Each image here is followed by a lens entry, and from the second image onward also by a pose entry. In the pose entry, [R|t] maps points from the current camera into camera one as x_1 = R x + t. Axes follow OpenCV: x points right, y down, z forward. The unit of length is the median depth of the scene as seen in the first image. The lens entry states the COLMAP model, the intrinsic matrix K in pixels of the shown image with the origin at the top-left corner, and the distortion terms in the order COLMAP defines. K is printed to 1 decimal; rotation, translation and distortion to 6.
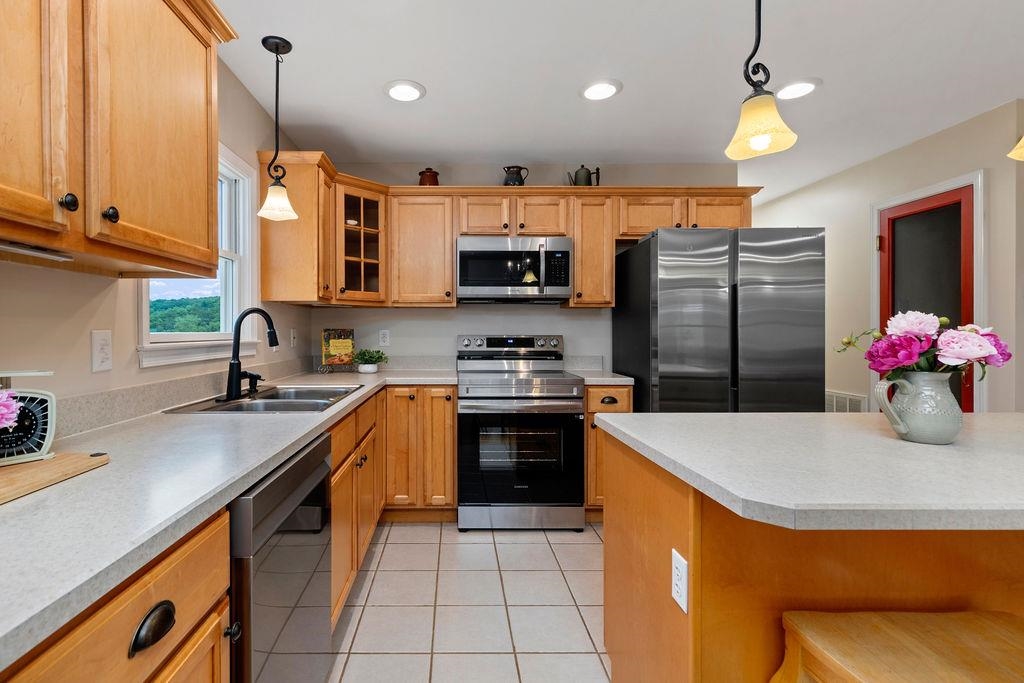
lens RADIAL K [[467.9, 0, 459.5], [0, 467.9, 345.3], [0, 0, 1]] dist [-0.000889, 0.000568]
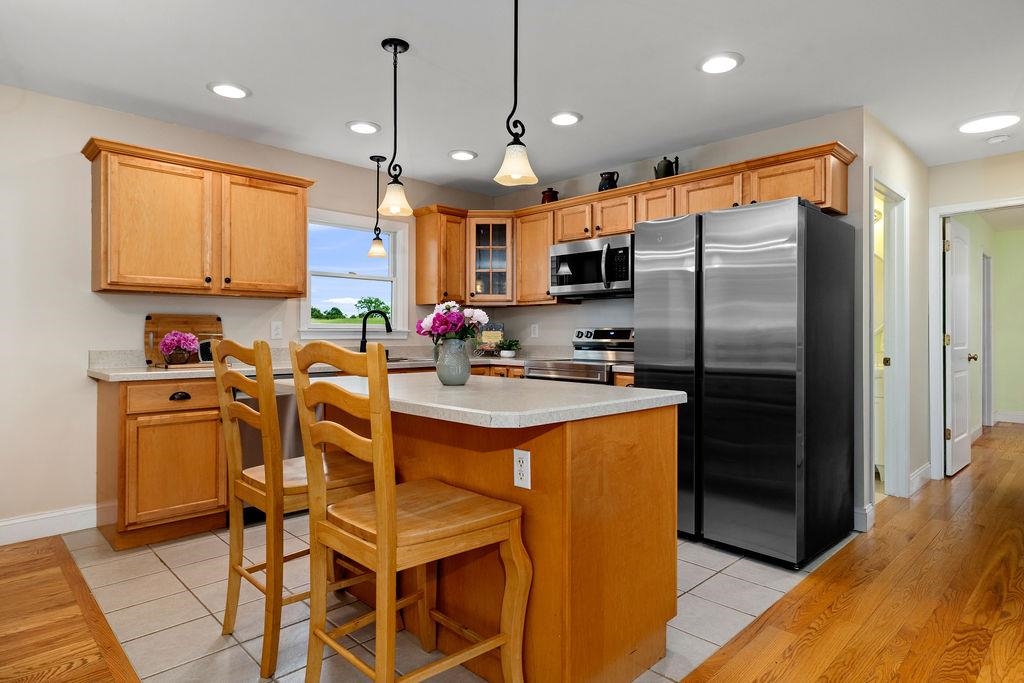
lens RADIAL K [[568.2, 0, 521.1], [0, 568.2, 335.6], [0, 0, 1]] dist [0.017248, -0.001044]
pose [[0.712128, 0.004197, -0.702037, 0.941684], [-0.023592, 0.999560, -0.017955, 0.026554], [0.701653, 0.029348, 0.711914, -0.075772]]
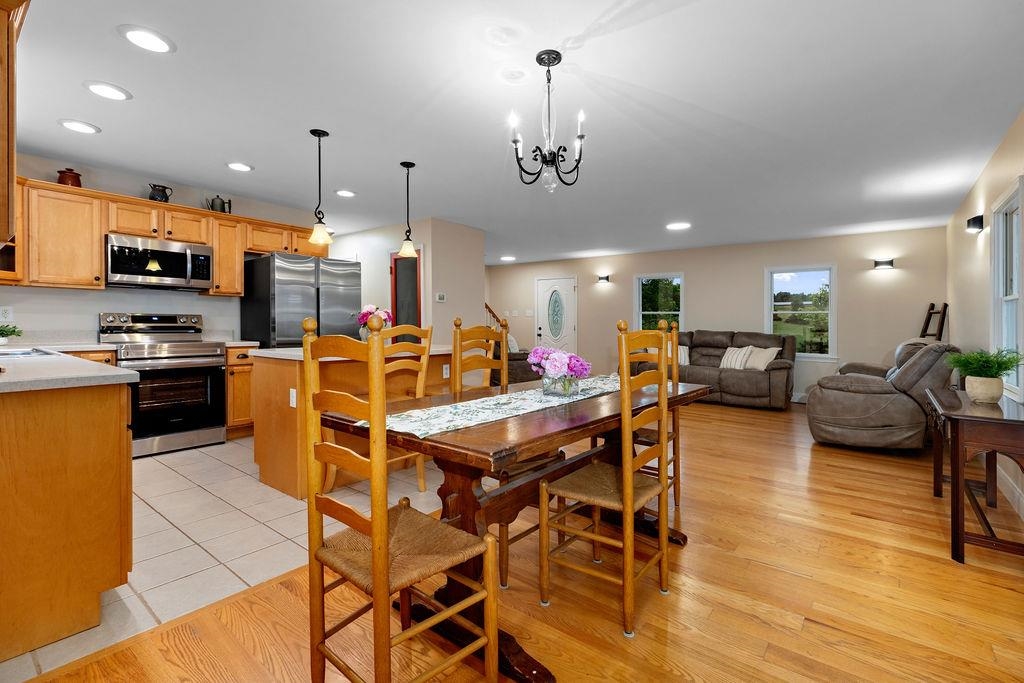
lens RADIAL K [[467.9, 0, 518.9], [0, 467.9, 327.6], [0, 0, 1]] dist [-0.000889, 0.000568]
pose [[0.611278, -0.000955, 0.791416, -0.317968], [0.014210, 0.999851, -0.009768, 0.045838], [-0.791289, 0.017217, 0.611200, -0.616589]]
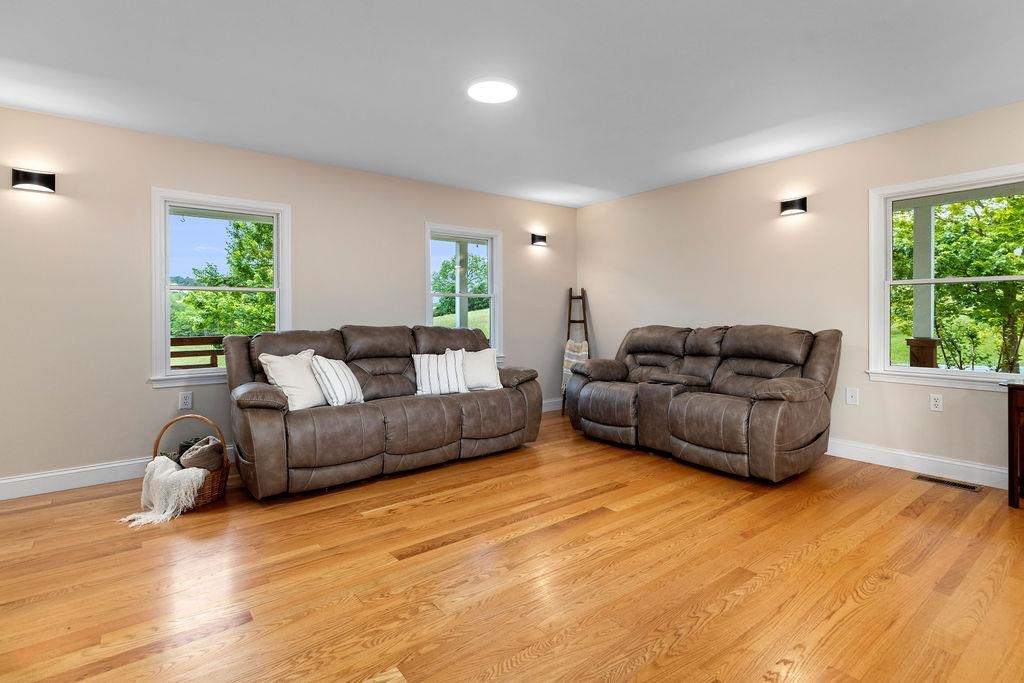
lens RADIAL K [[510.1, 0, 517.7], [0, 510.1, 311.0], [0, 0, 1]] dist [0.001970, 0.000933]
pose [[-0.625679, 0.006818, 0.780051, 0.850281], [0.028351, 0.999500, 0.014004, 0.005016], [-0.779565, 0.030877, -0.625560, 0.584492]]
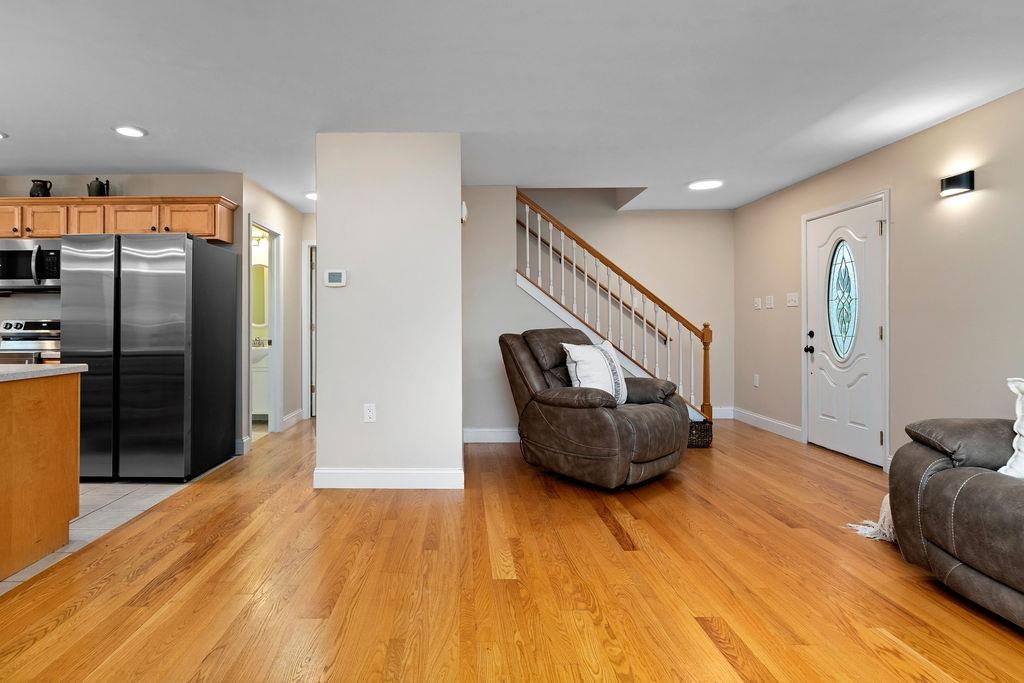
lens RADIAL K [[552.8, 0, 449.0], [0, 552.8, 313.7], [0, 0, 1]] dist [-0.001771, -0.001548]
pose [[0.999776, -0.005141, -0.020522, 1.250525], [0.004158, 0.998855, -0.047649, 0.036856], [0.020743, 0.047553, 0.998653, -0.402396]]
